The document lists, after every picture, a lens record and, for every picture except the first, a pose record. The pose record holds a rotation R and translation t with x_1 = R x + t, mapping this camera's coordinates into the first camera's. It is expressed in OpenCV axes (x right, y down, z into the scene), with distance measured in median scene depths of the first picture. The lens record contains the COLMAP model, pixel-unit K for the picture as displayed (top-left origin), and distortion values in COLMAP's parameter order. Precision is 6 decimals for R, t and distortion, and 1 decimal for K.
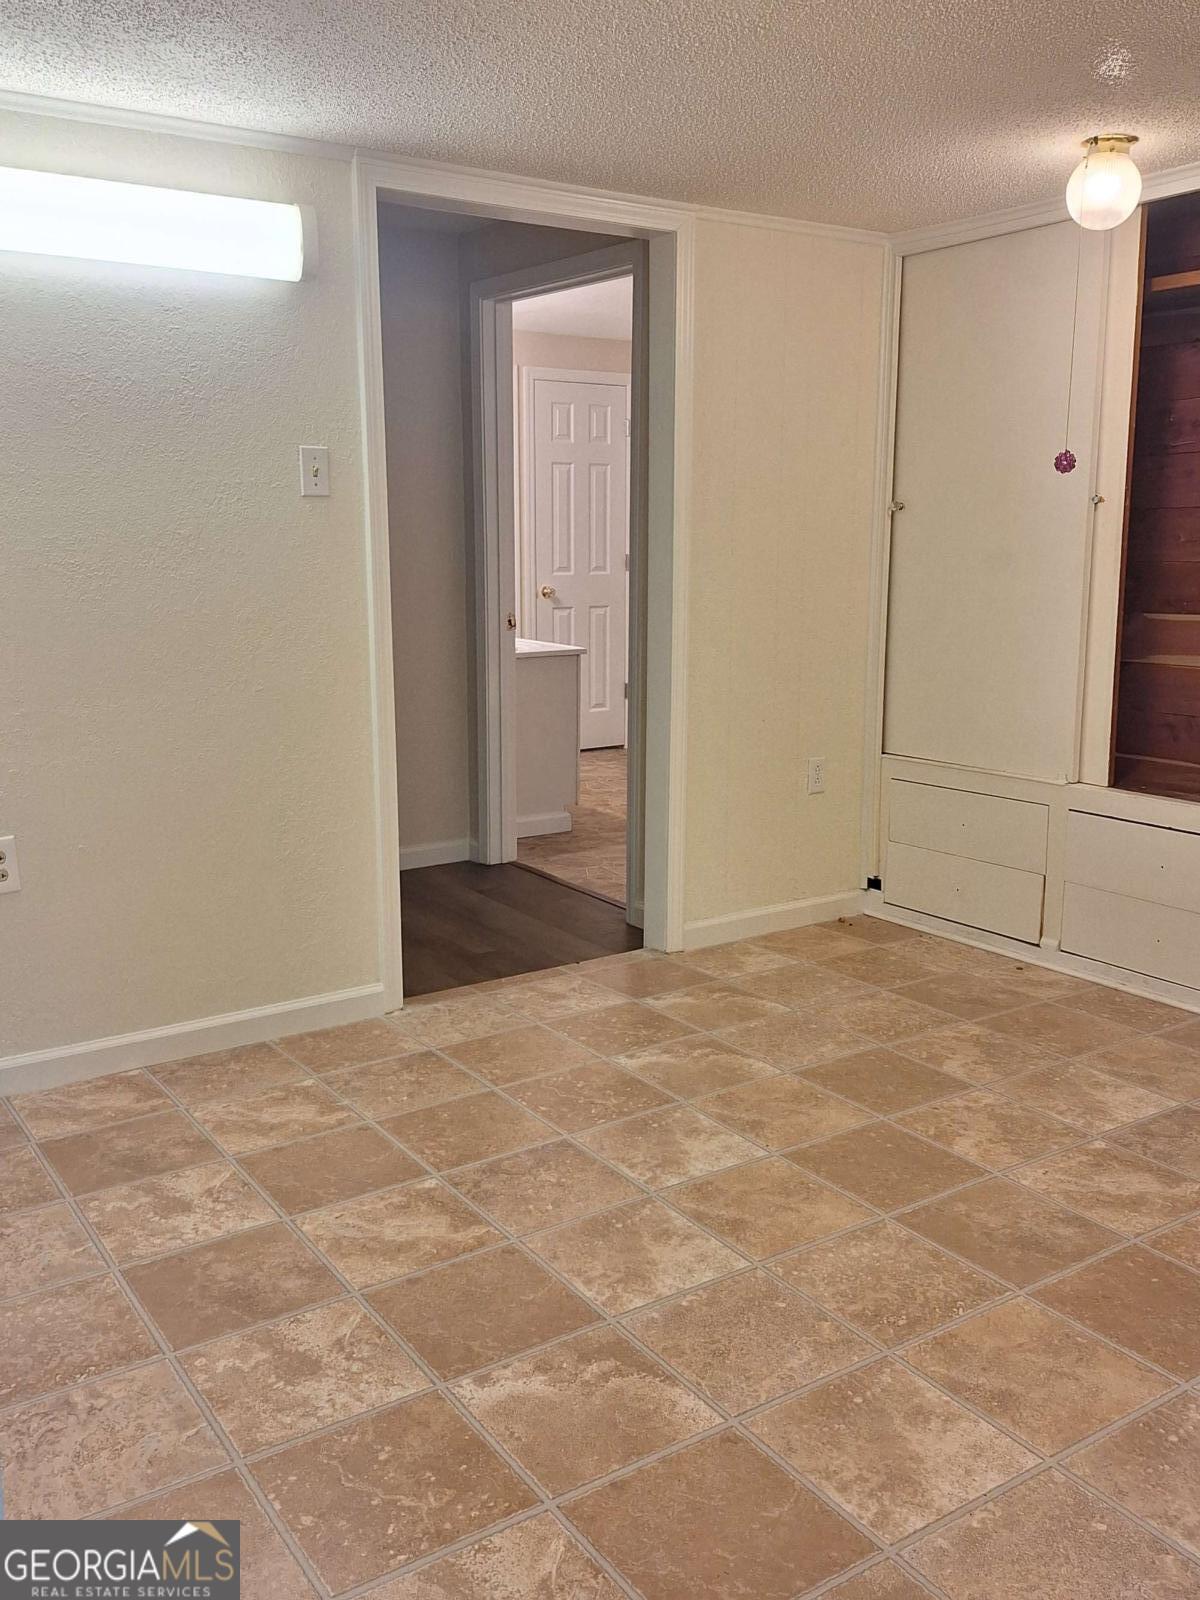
lens RADIAL K [[1370.1, 0, 596.1], [0, 1370.1, 799.5], [0, 0, 1]] dist [0.003619, -0.016718]
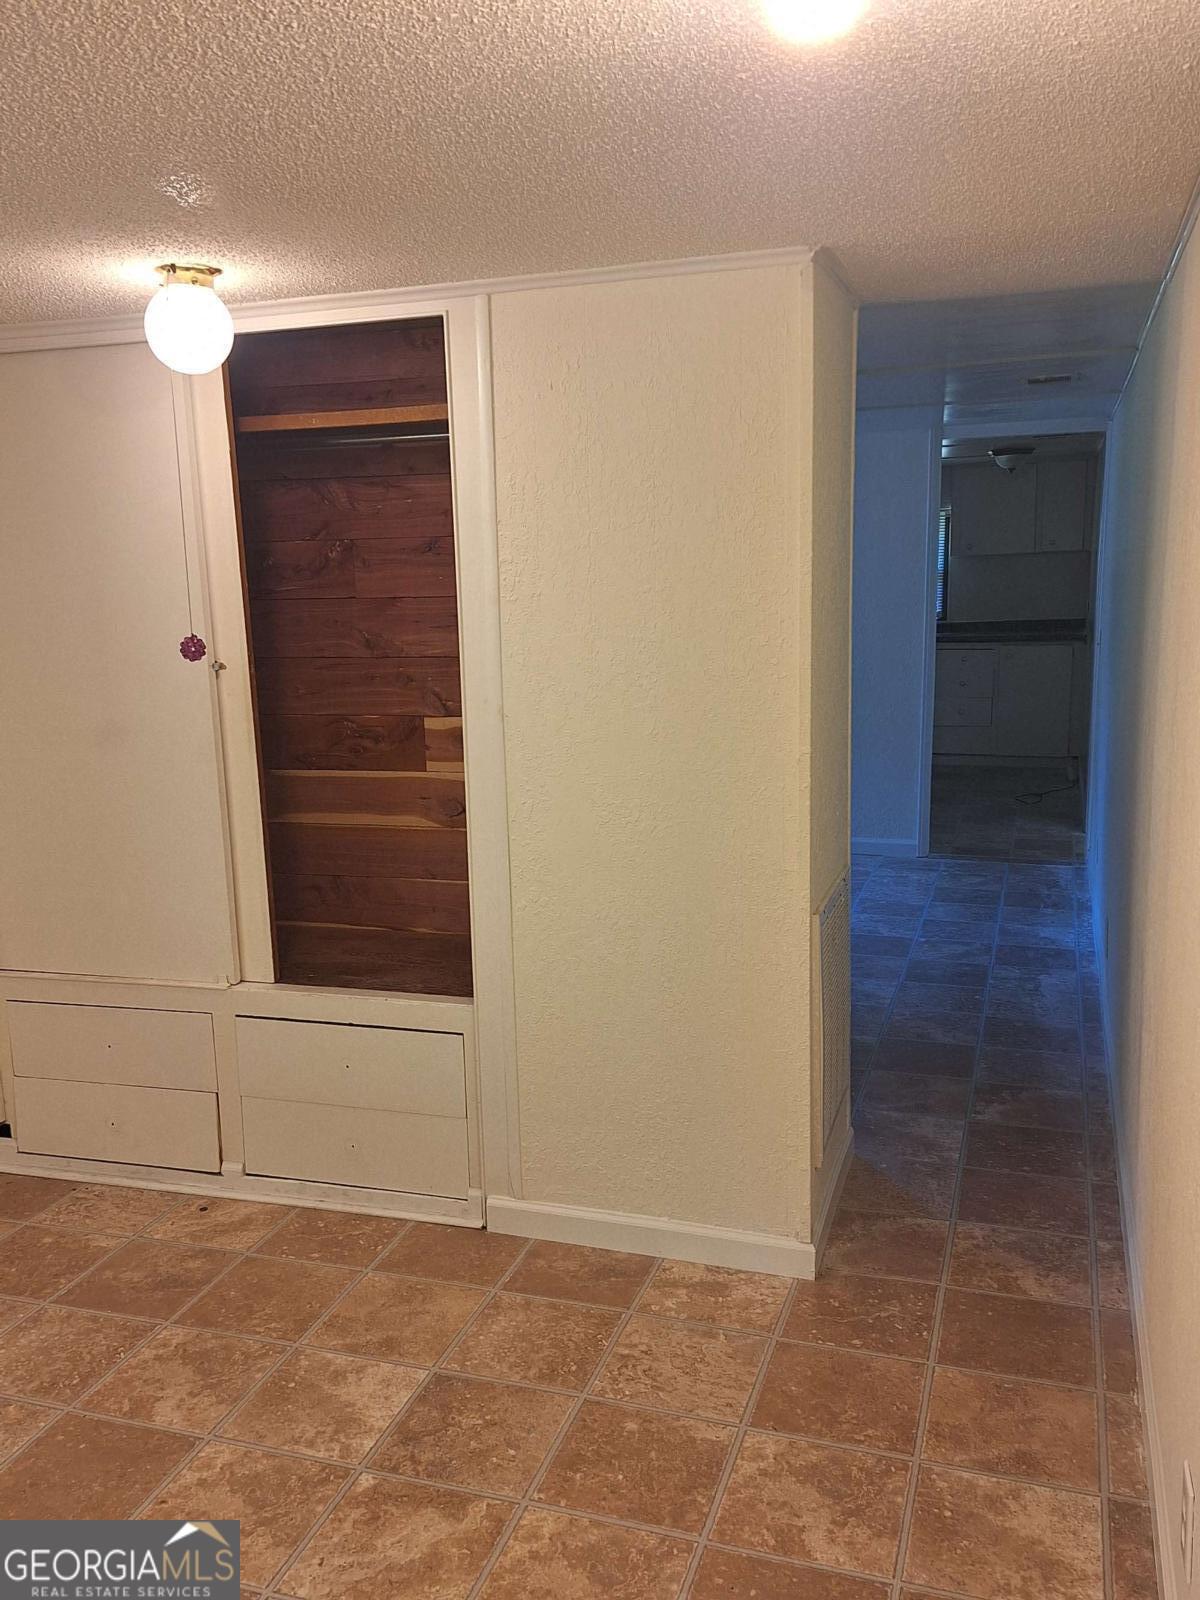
lens RADIAL K [[1370.1, 0, 606.4], [0, 1370.1, 803.5], [0, 0, 1]] dist [0.003619, -0.016718]
pose [[0.778711, -0.129633, 0.613844, 0.015285], [0.133613, 0.990241, 0.039623, -0.147229], [-0.612990, 0.051162, 0.788432, 0.186023]]
